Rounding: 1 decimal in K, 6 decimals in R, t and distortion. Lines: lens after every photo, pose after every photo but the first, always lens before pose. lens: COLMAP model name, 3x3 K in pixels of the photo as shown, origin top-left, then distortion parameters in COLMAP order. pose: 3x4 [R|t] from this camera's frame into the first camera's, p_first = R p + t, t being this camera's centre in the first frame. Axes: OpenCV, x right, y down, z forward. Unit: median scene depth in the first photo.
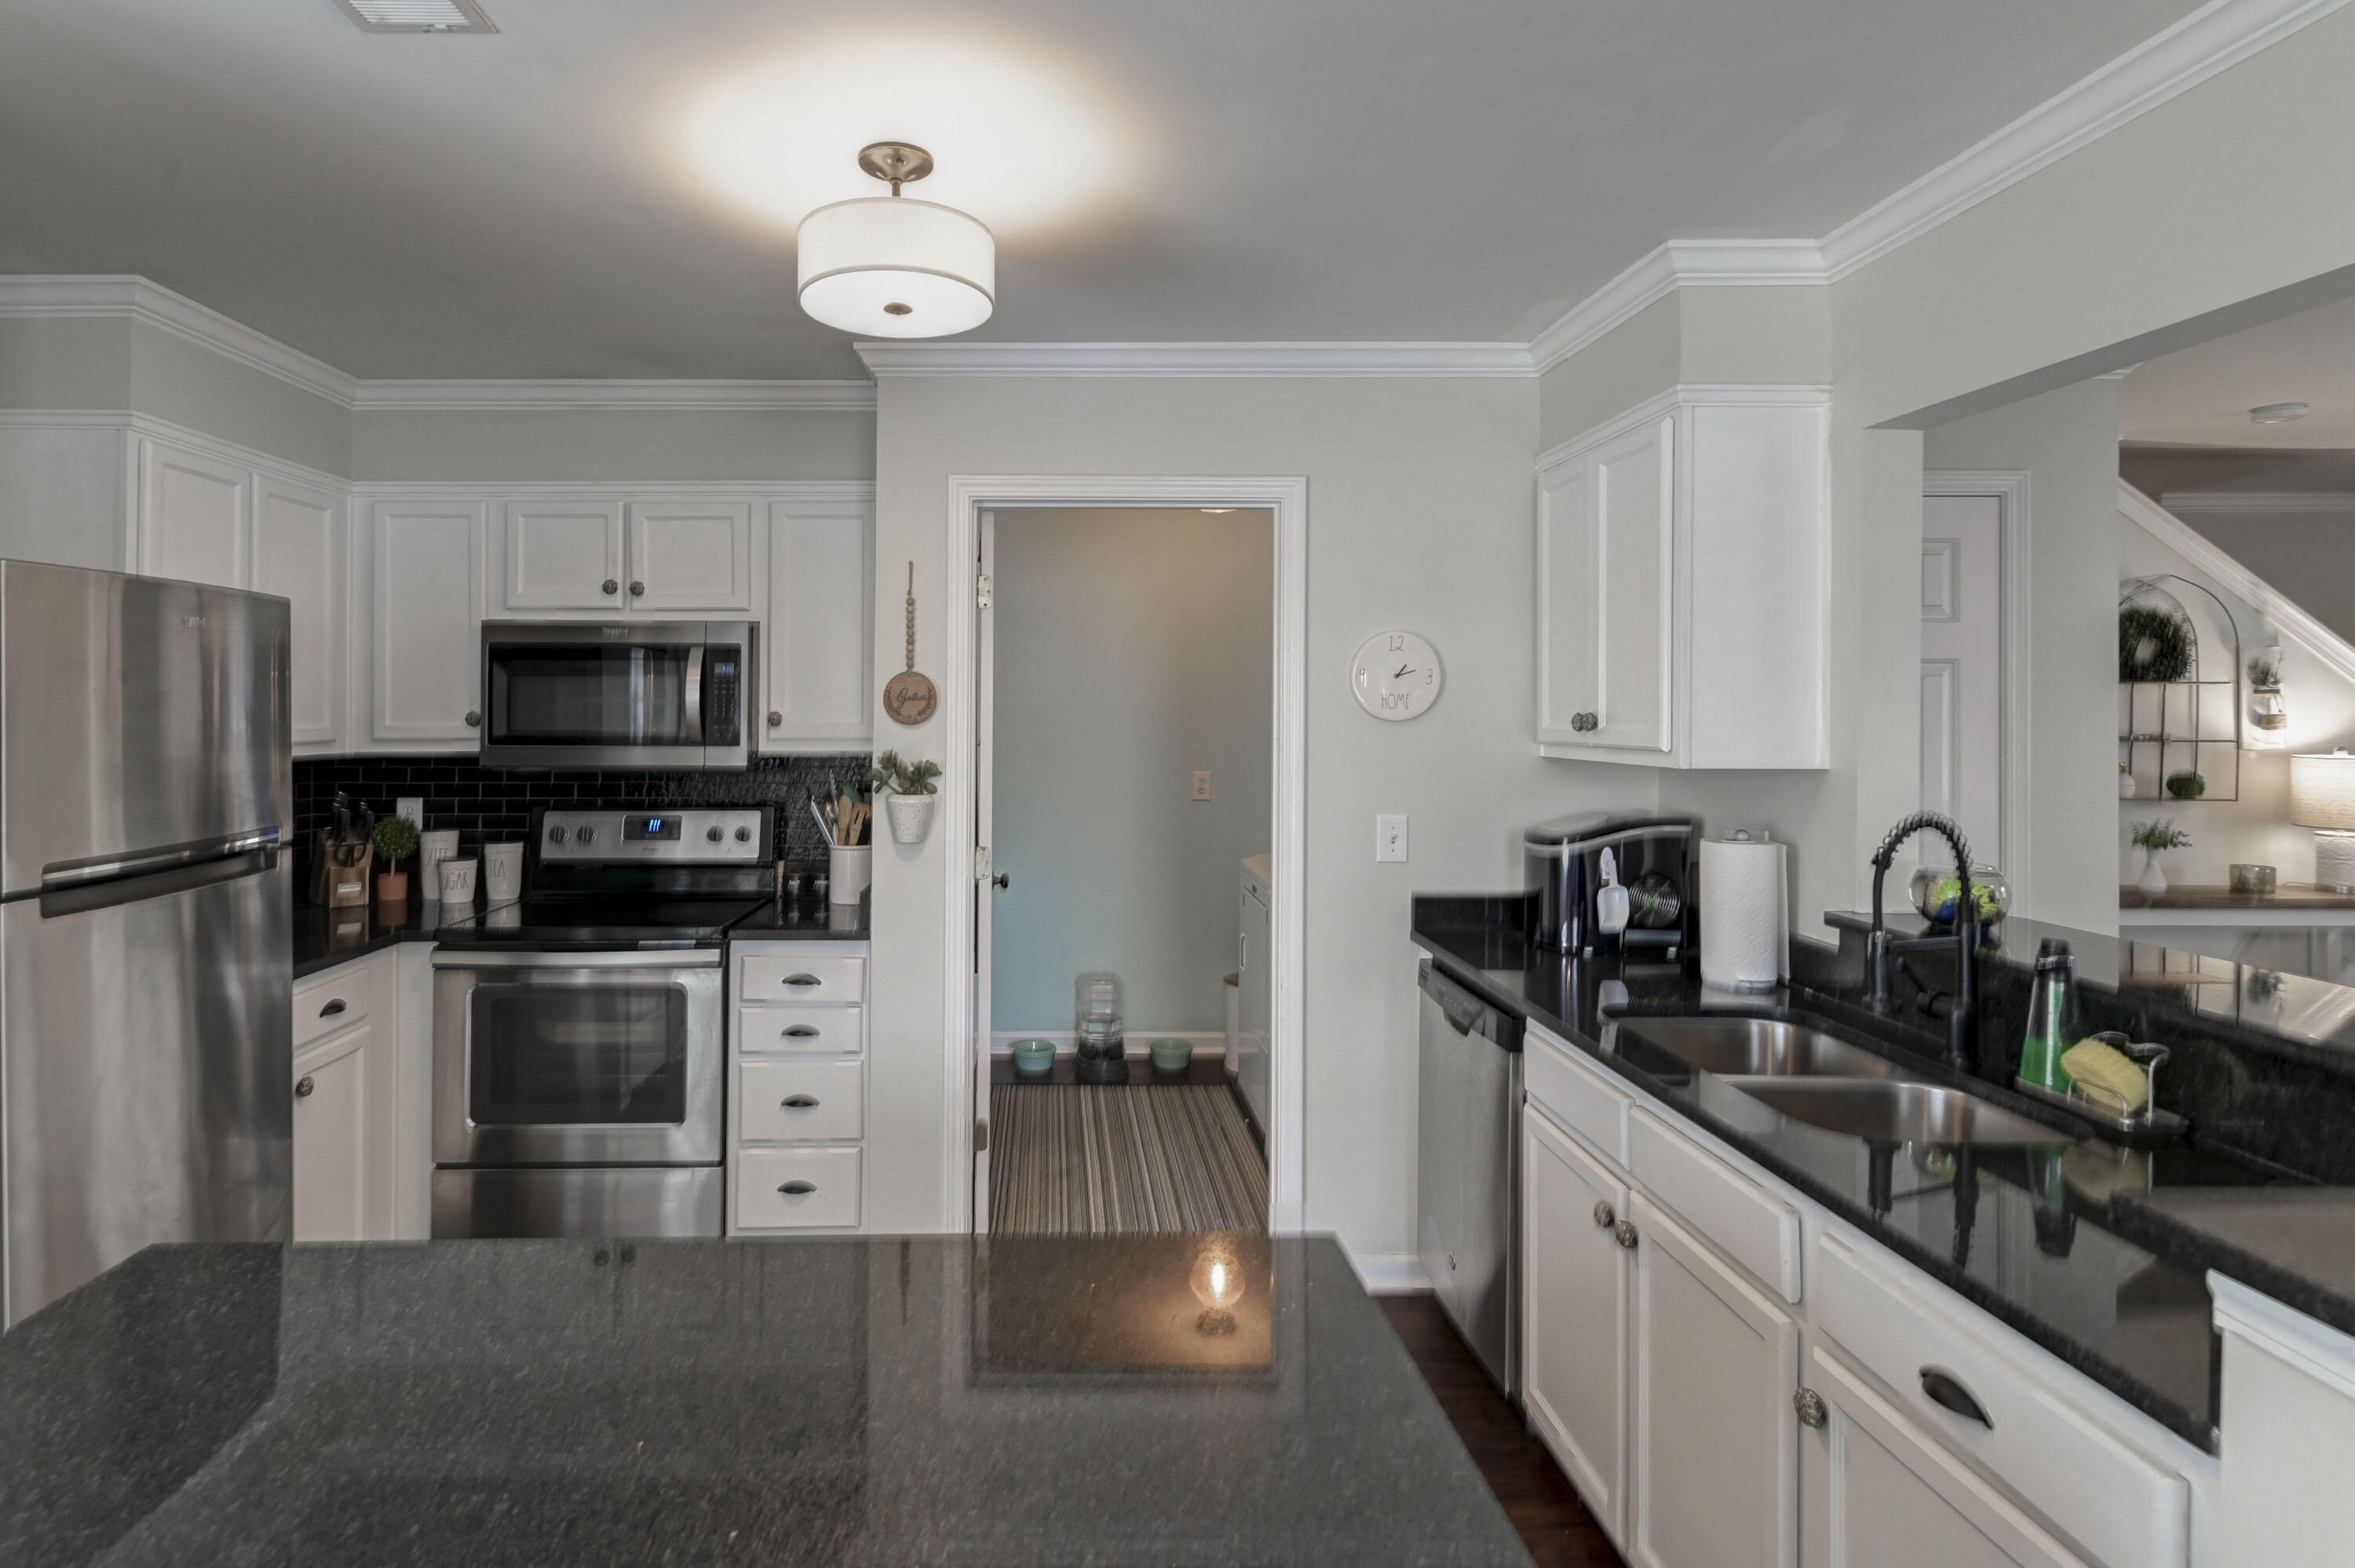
lens RADIAL K [[1156.7, 0, 1116.5], [0, 1156.7, 707.2], [0, 0, 1]] dist [0.013438, -0.005559]
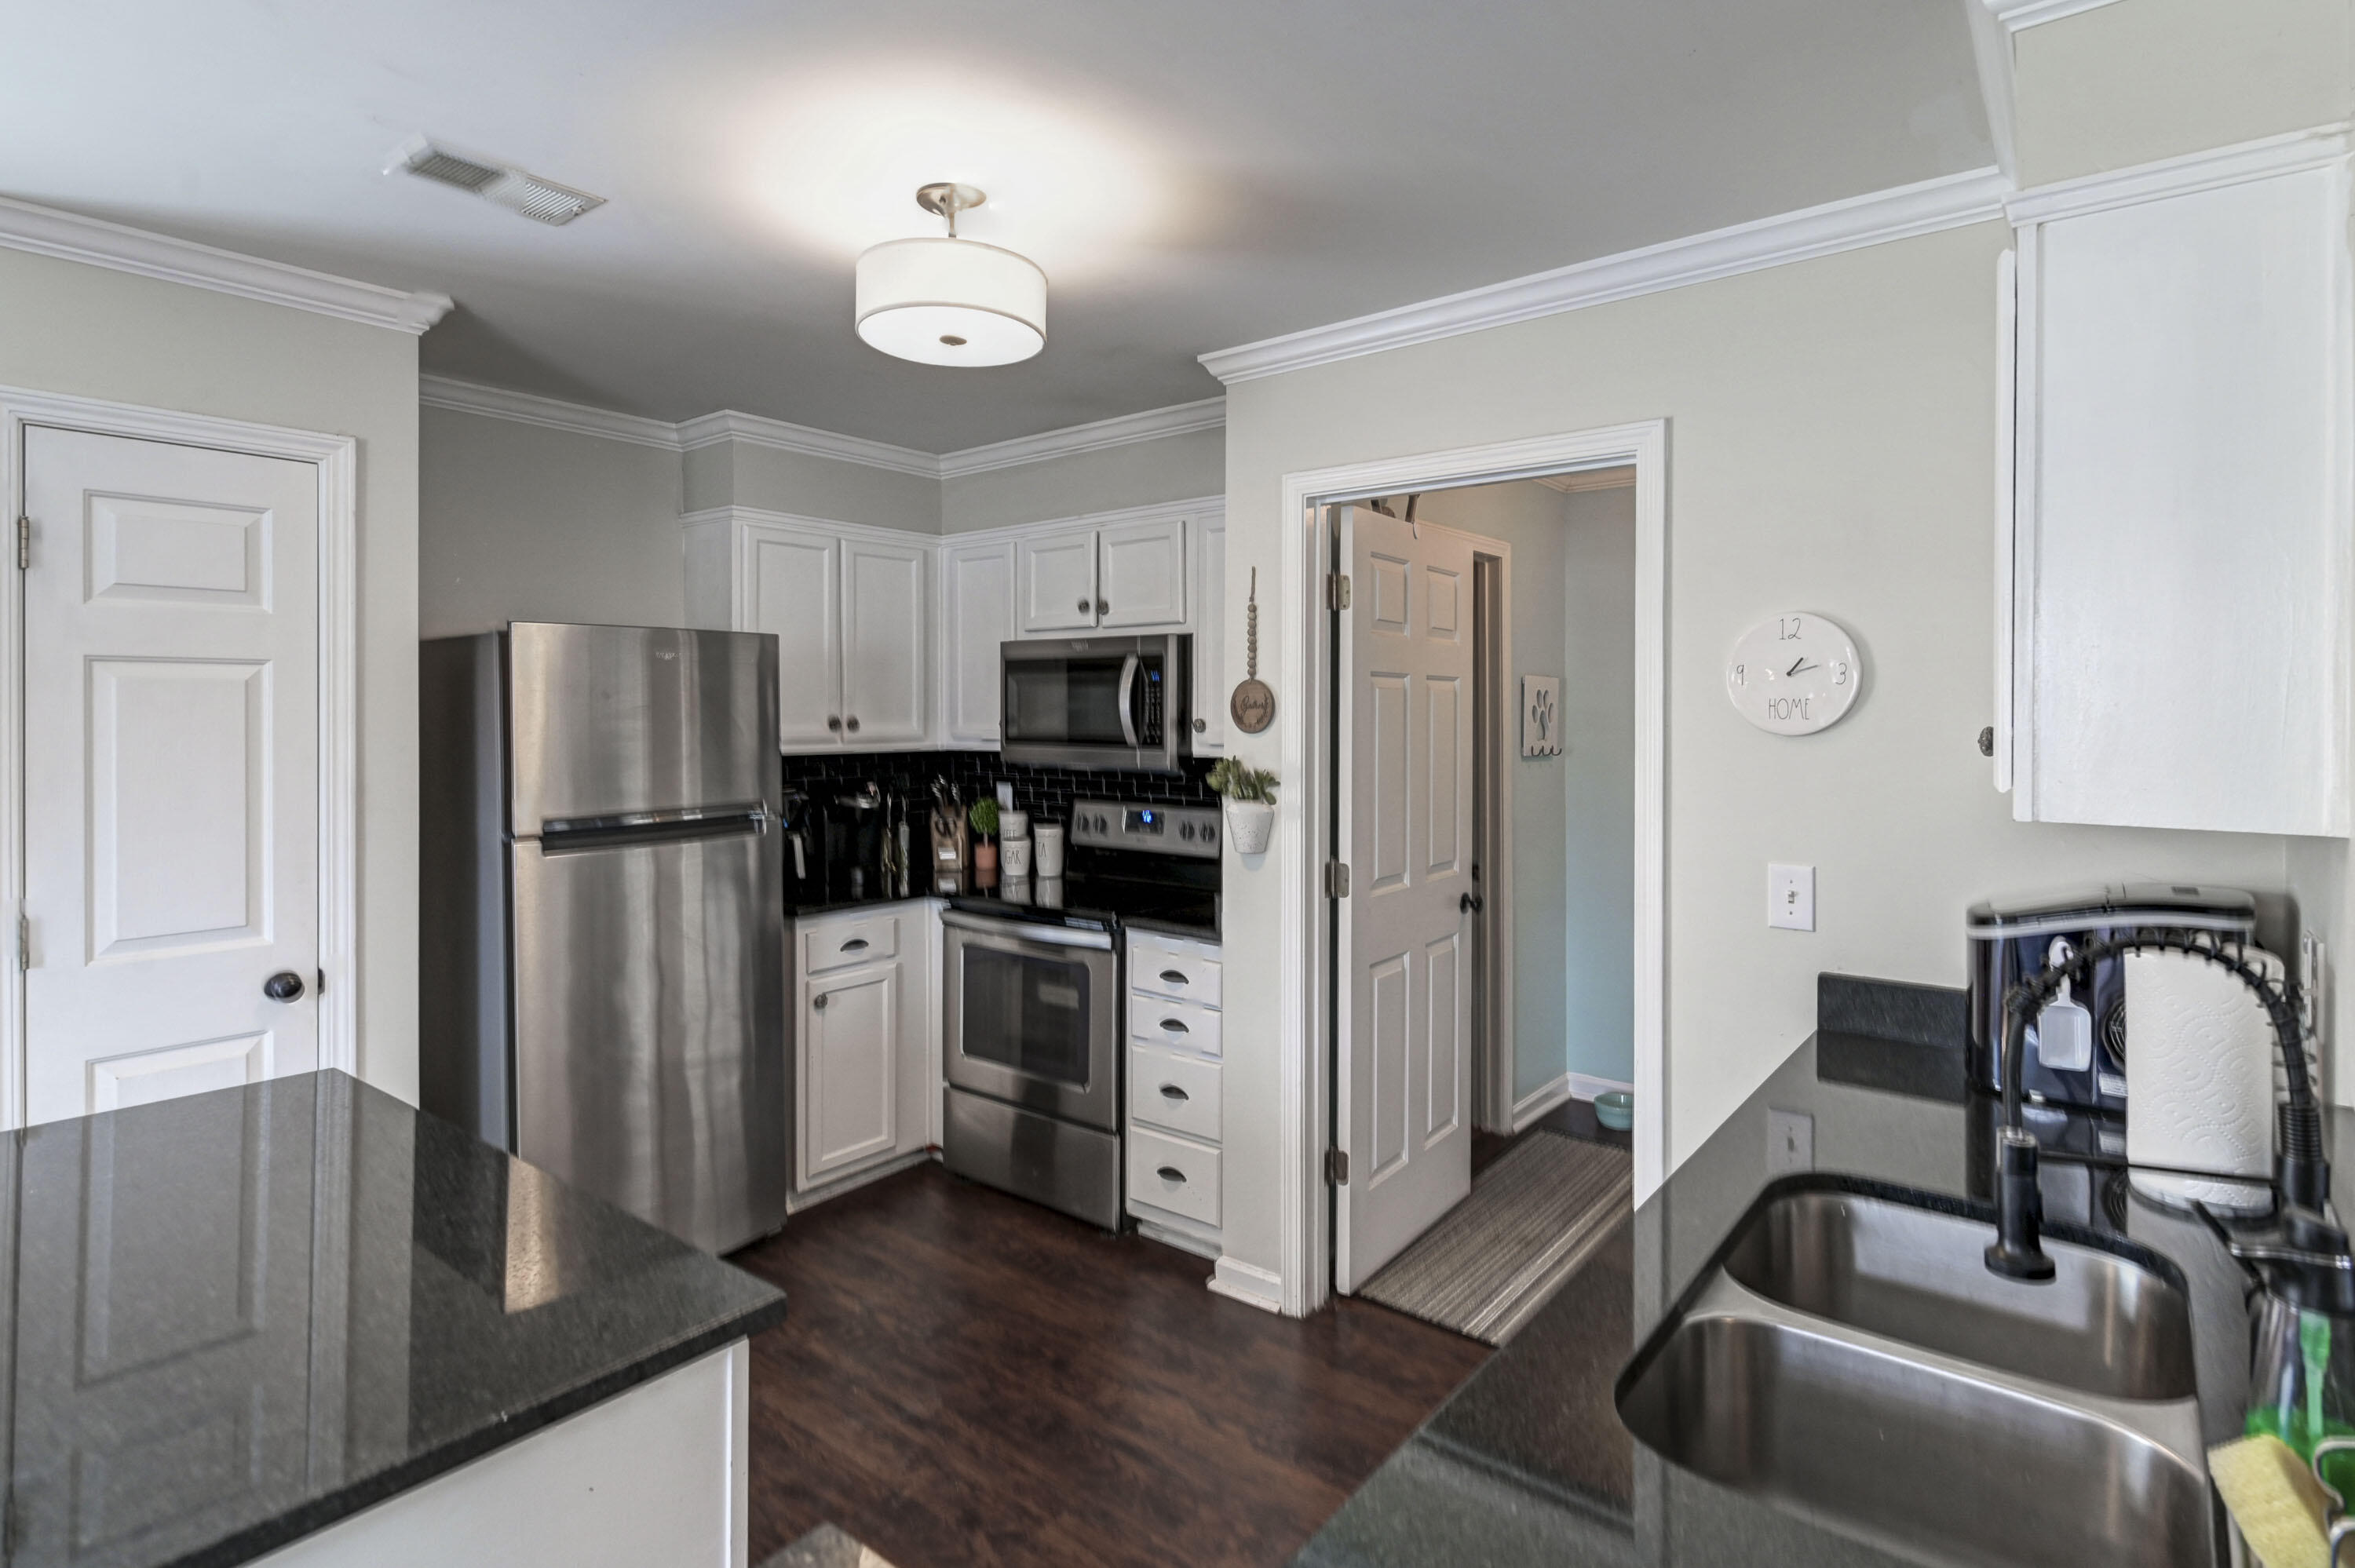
lens RADIAL K [[1156.7, 0, 1173.3], [0, 1156.7, 703.1], [0, 0, 1]] dist [0.013438, -0.005559]
pose [[0.788193, -0.002855, -0.615421, 0.340251], [0.001444, 0.999995, -0.002791, -0.006248], [0.615426, 0.001311, 0.788193, 0.162312]]
